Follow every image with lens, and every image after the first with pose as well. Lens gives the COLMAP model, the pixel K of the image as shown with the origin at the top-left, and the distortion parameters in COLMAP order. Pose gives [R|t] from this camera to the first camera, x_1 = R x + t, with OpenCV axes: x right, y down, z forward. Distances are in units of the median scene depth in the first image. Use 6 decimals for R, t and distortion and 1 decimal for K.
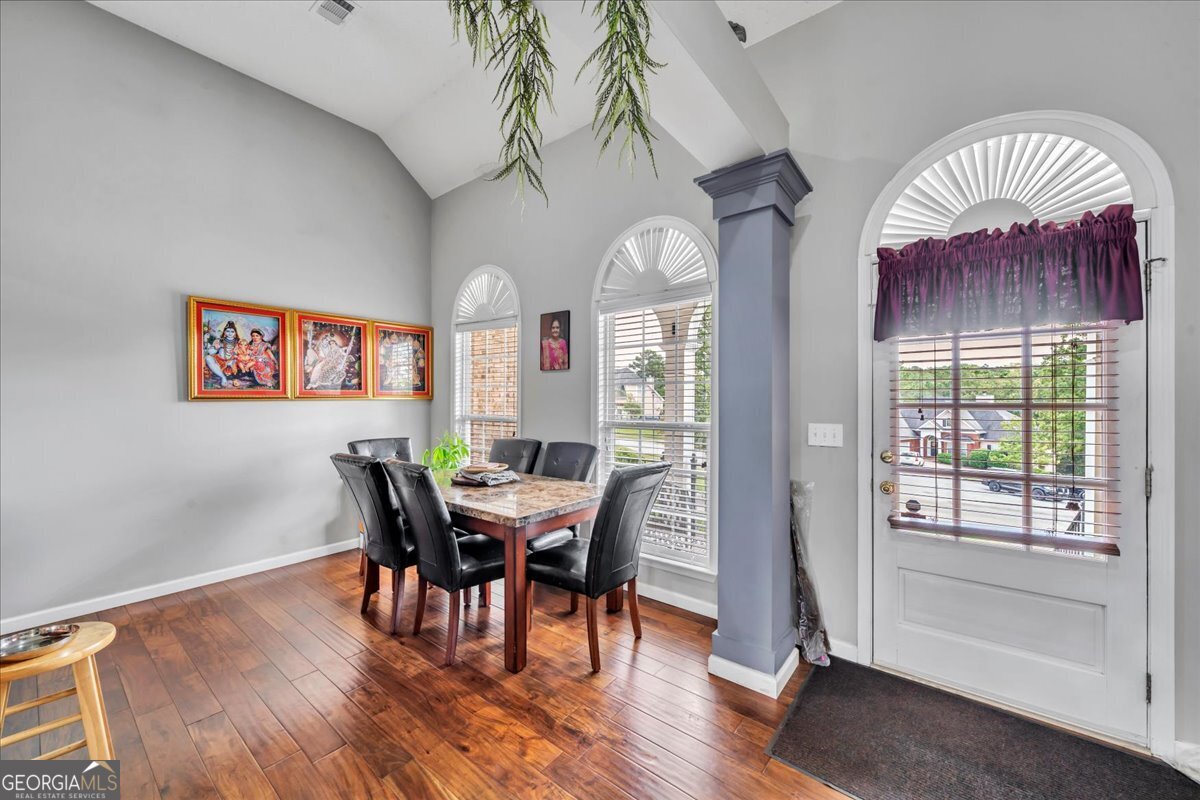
lens RADIAL K [[460.4, 0, 593.6], [0, 460.4, 393.6], [0, 0, 1]] dist [-0.001621, -0.000037]
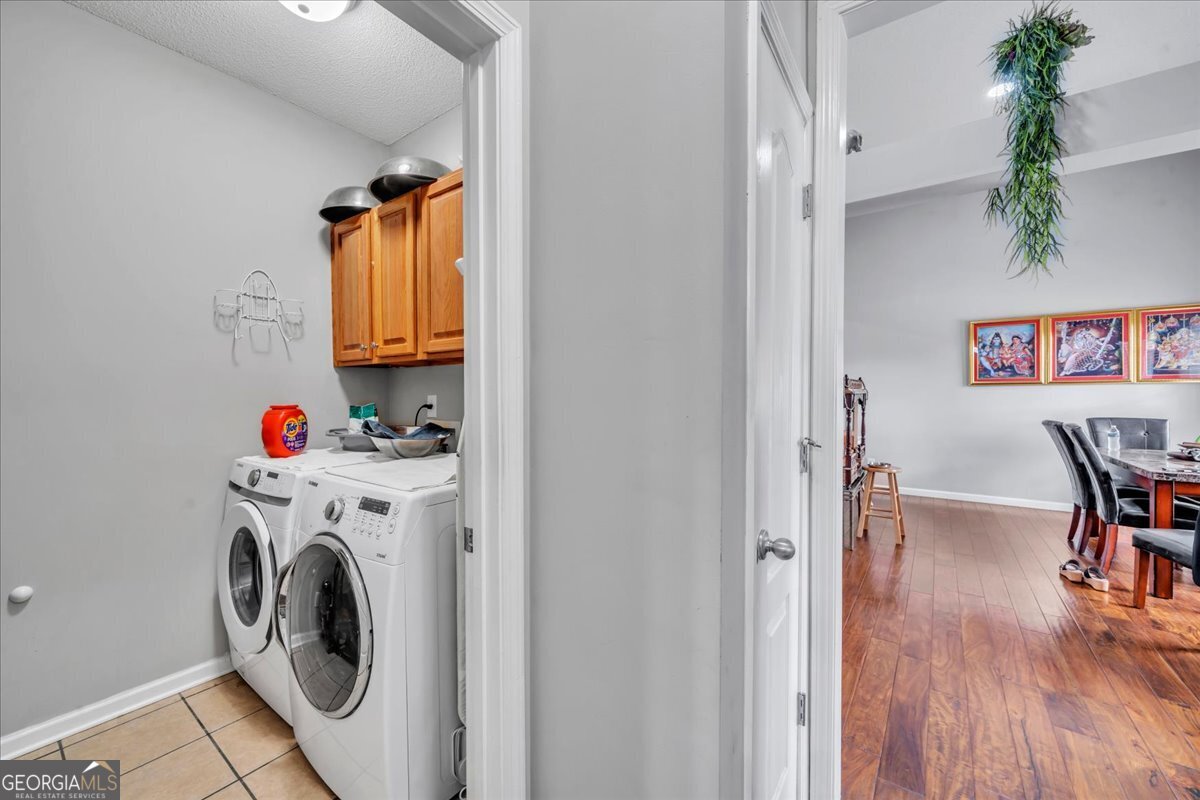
lens RADIAL K [[460.4, 0, 599.4], [0, 460.4, 395.2], [0, 0, 1]] dist [-0.001621, -0.000037]
pose [[0.043310, 0.005519, -0.999046, 0.644737], [0.016938, 0.999837, 0.006258, 0.015188], [0.998918, -0.017193, 0.043209, -0.355973]]
